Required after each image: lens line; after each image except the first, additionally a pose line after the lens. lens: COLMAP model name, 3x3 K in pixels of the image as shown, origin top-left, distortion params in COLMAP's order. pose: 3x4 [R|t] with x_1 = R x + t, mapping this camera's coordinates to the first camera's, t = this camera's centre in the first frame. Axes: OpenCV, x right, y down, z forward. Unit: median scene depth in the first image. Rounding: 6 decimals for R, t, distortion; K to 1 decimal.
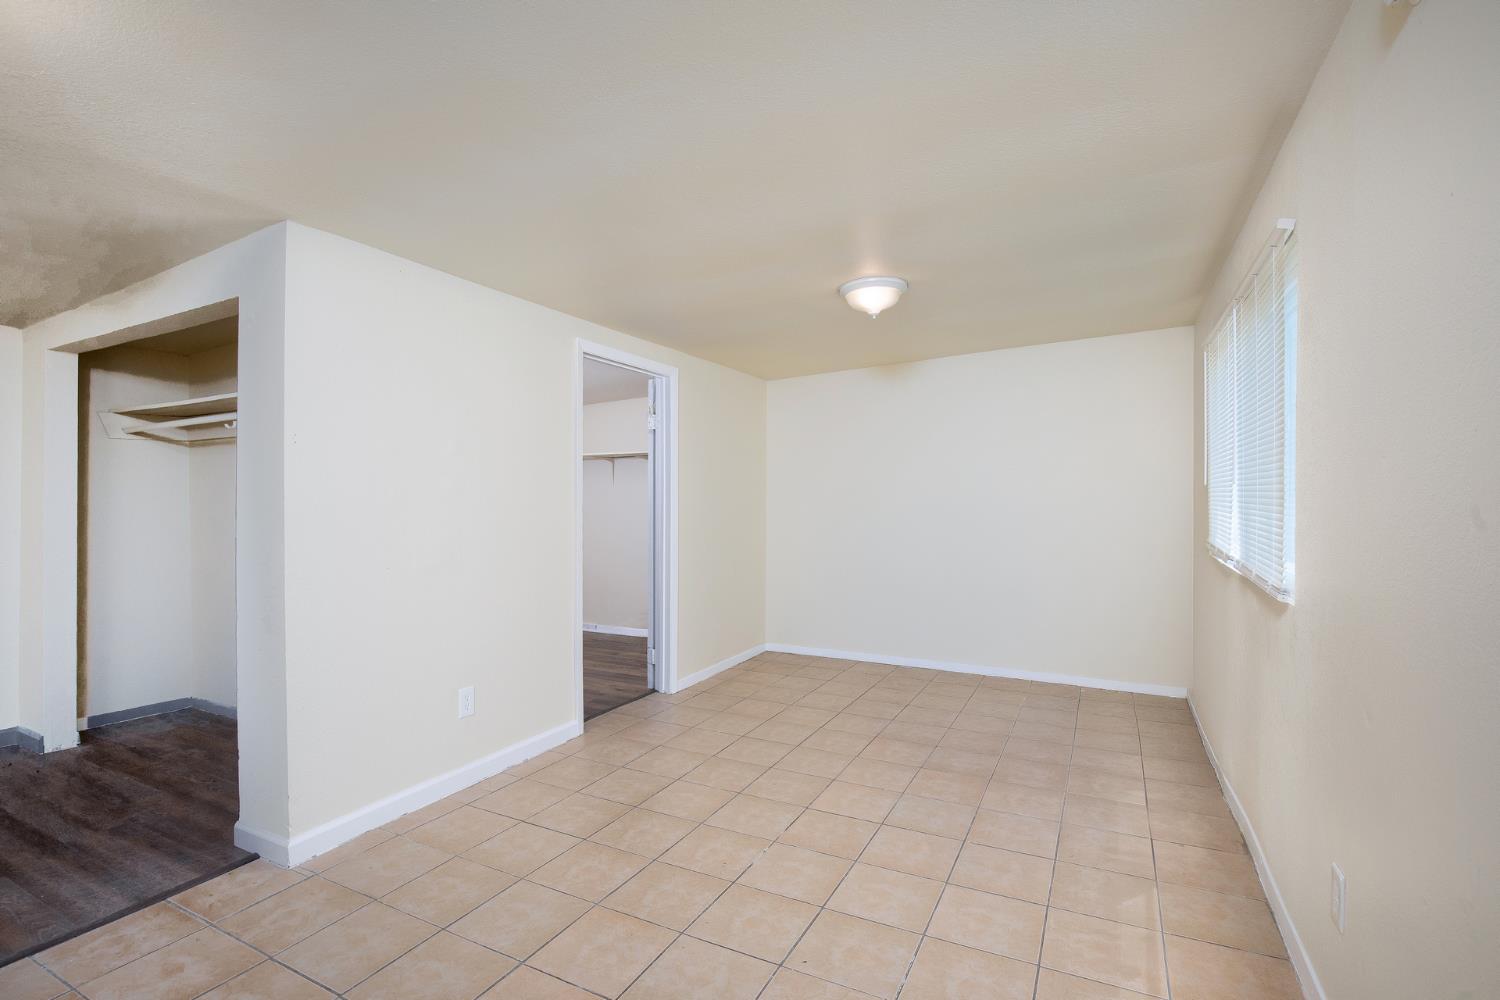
lens RADIAL K [[700.8, 0, 748.7], [0, 700.8, 504.7], [0, 0, 1]] dist [-0.030894, 0.005067]
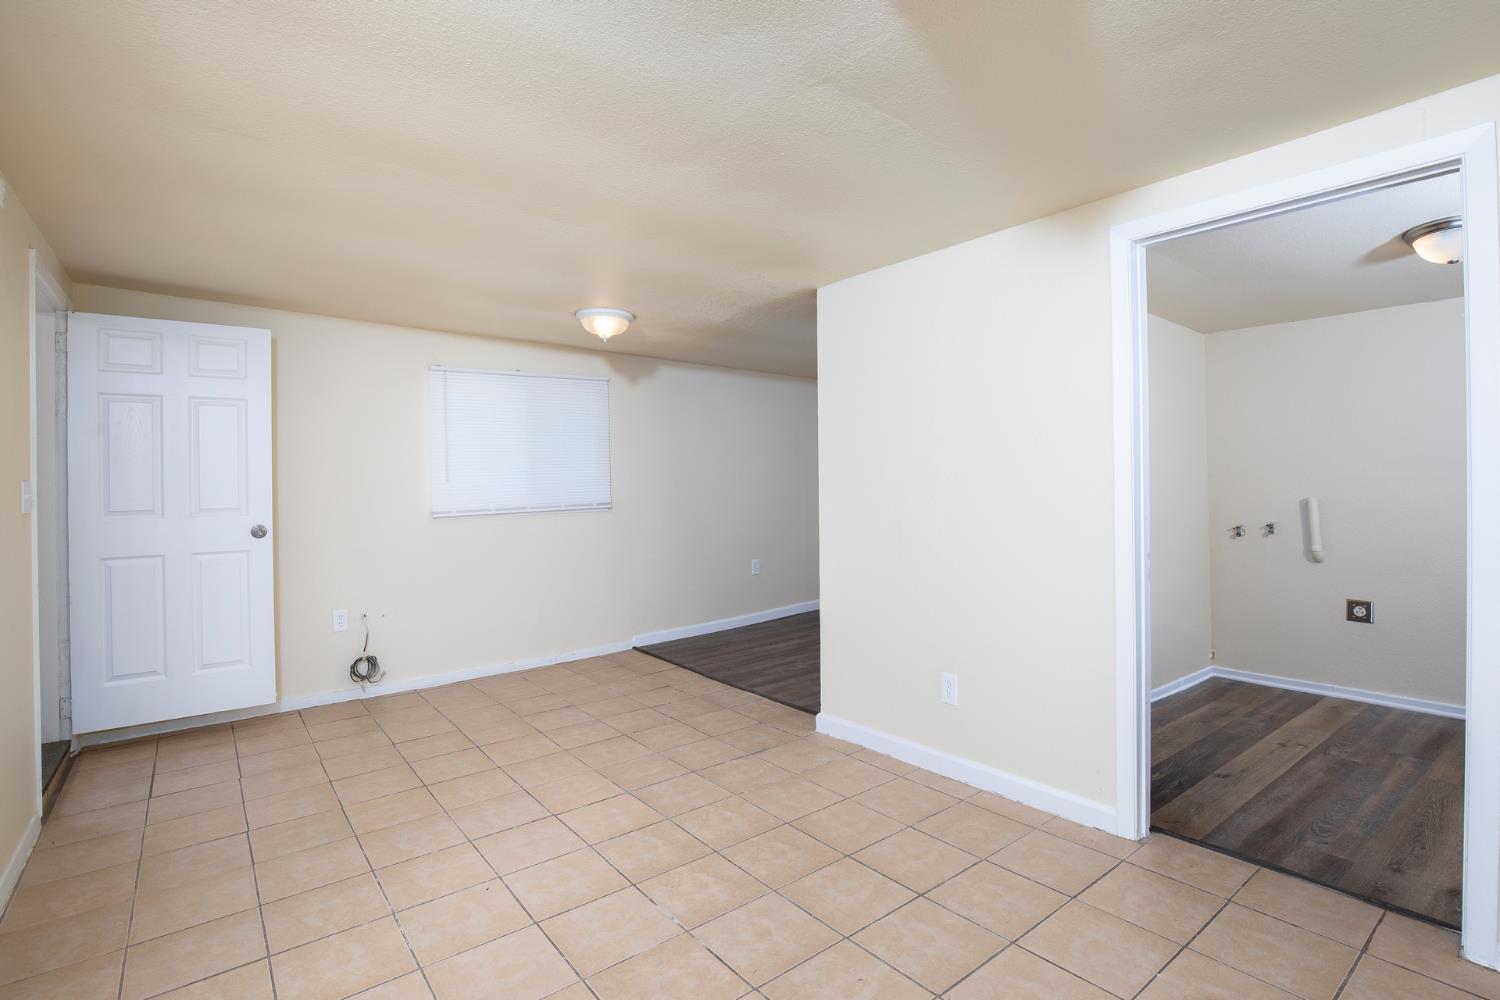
lens RADIAL K [[700.8, 0, 743.1], [0, 700.8, 489.1], [0, 0, 1]] dist [-0.030894, 0.005067]
pose [[-0.413378, 0.016657, -0.910407, 0.693590], [0.016096, 0.999810, 0.010985, -0.004742], [0.910417, -0.010113, -0.413568, 1.379941]]
